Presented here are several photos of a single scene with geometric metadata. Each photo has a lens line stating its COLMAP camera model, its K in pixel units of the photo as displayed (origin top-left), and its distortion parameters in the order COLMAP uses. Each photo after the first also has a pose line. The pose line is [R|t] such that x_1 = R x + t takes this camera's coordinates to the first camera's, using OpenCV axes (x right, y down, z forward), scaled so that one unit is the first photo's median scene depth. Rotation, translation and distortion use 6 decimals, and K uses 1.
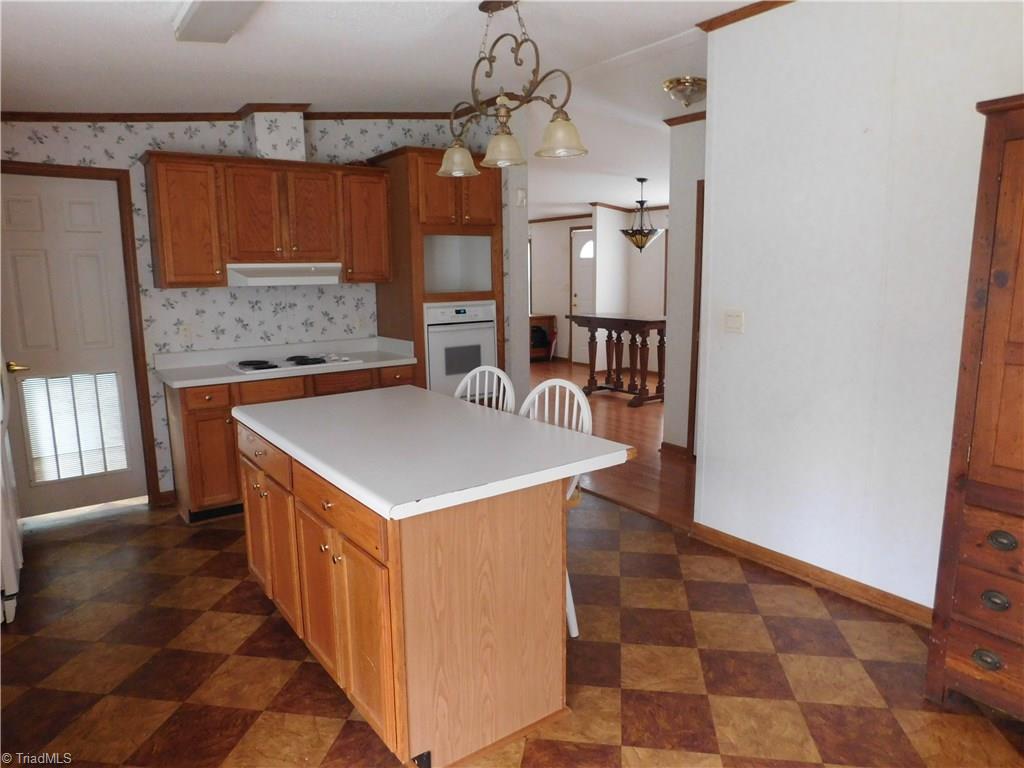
lens RADIAL K [[673.4, 0, 510.1], [0, 673.4, 382.2], [0, 0, 1]] dist [-0.073802, 0.054596]
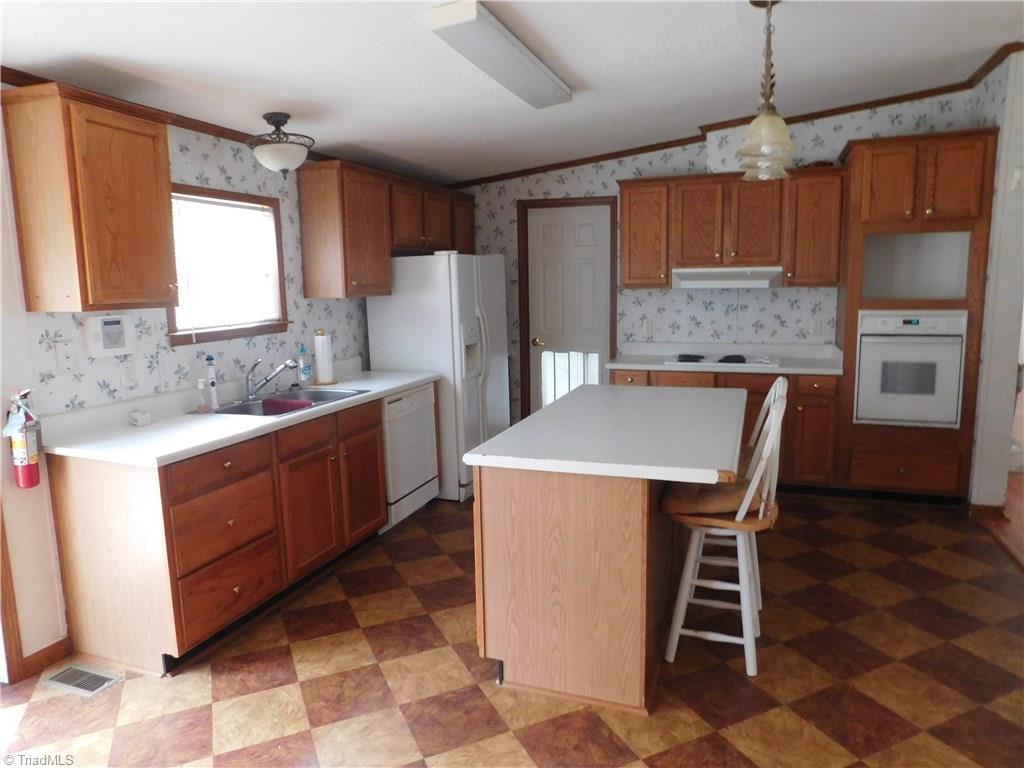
lens RADIAL K [[673.4, 0, 510.1], [0, 673.4, 382.2], [0, 0, 1]] dist [-0.073802, 0.054596]
pose [[0.549524, 0.123754, -0.826262, 0.396776], [-0.124135, 0.990086, 0.065732, -0.023378], [0.826205, 0.066446, 0.559438, 0.123636]]
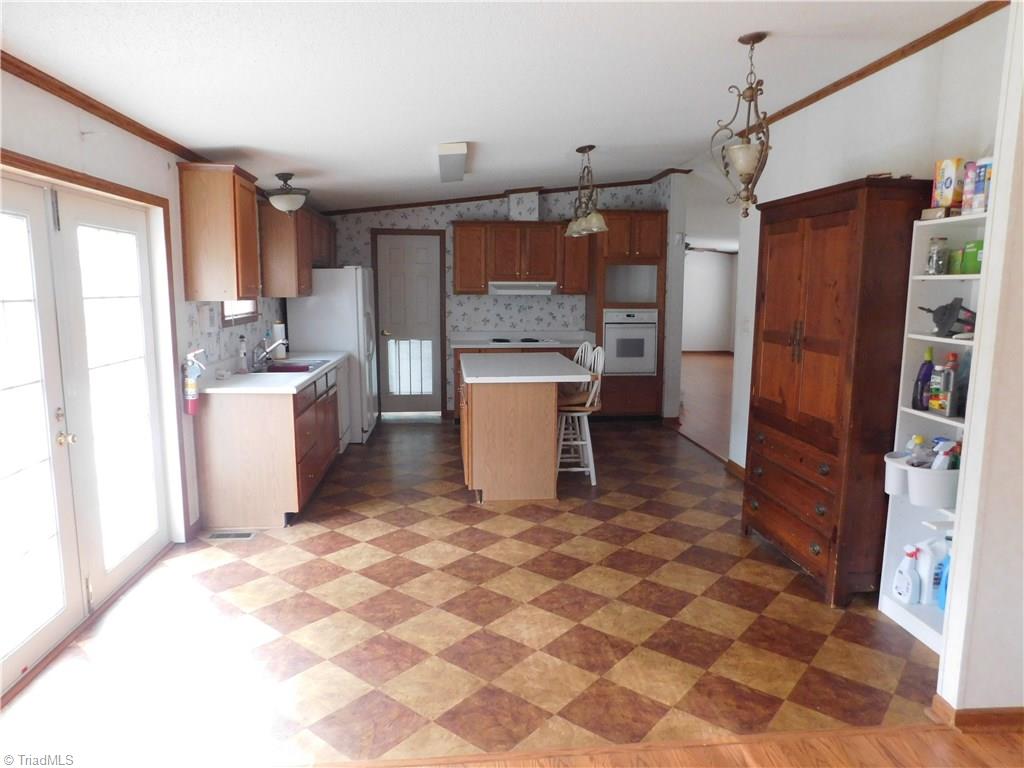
lens RADIAL K [[673.4, 0, 510.1], [0, 673.4, 382.2], [0, 0, 1]] dist [-0.073802, 0.054596]
pose [[0.859421, 0.085067, -0.504142, 0.522809], [-0.096835, 0.995296, 0.002866, 0.072877], [0.502015, 0.046355, 0.863616, -0.474440]]
